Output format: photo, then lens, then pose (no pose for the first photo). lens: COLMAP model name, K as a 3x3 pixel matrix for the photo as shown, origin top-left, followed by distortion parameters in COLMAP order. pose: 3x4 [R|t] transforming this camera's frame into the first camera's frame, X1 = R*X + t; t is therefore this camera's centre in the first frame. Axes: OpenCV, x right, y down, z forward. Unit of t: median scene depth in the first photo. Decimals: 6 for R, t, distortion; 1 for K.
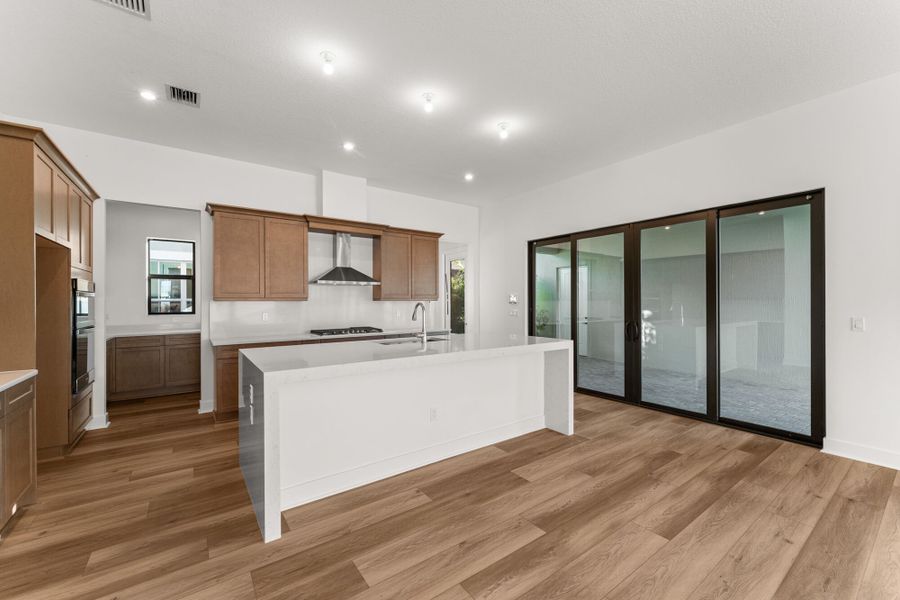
lens RADIAL K [[365.3, 0, 451.2], [0, 365.3, 300.5], [0, 0, 1]] dist [-0.002391, -0.000105]
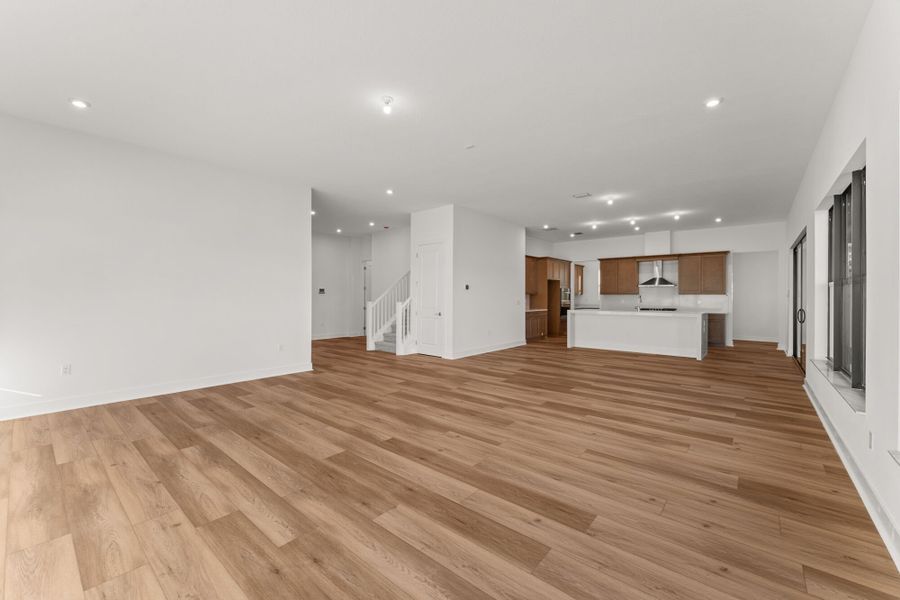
lens RADIAL K [[365.3, 0, 448.7], [0, 365.3, 296.5], [0, 0, 1]] dist [-0.002391, -0.000105]
pose [[0.230875, 0.005155, -0.972970, 1.963246], [-0.002644, 0.999986, 0.004670, 0.004929], [0.972980, 0.001494, 0.230885, -0.813643]]
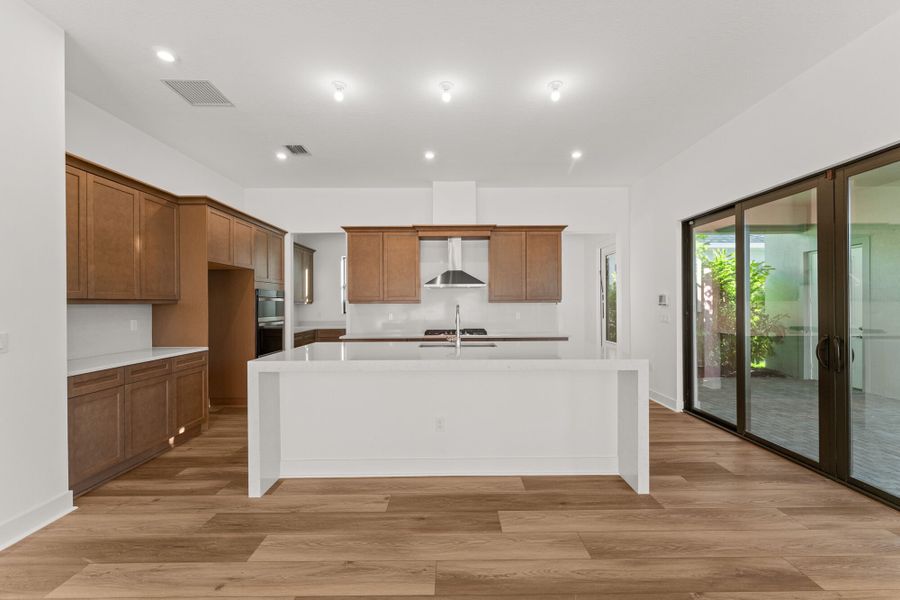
lens RADIAL K [[365.3, 0, 455.1], [0, 365.3, 301.6], [0, 0, 1]] dist [-0.002391, -0.000105]
pose [[0.810666, -0.005685, -0.585482, 0.444707], [0.004772, 0.999984, -0.003103, 0.000464], [0.585490, -0.000278, 0.810680, 0.221985]]
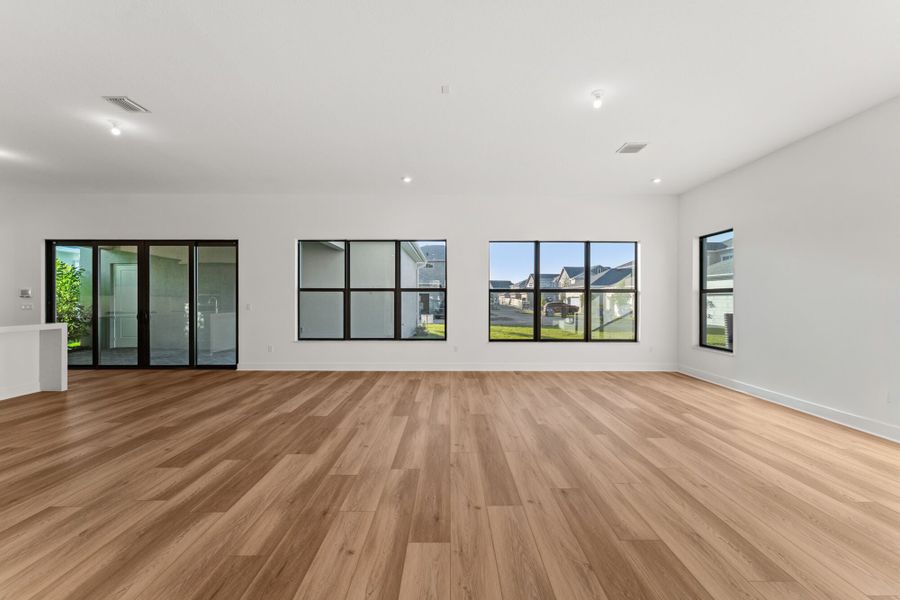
lens RADIAL K [[365.3, 0, 443.3], [0, 365.3, 300.5], [0, 0, 1]] dist [-0.002391, -0.000105]
pose [[0.601584, -0.000932, 0.798809, 0.085584], [-0.005931, 0.999967, 0.005633, 0.006362], [-0.798787, -0.008126, 0.601559, -0.991086]]
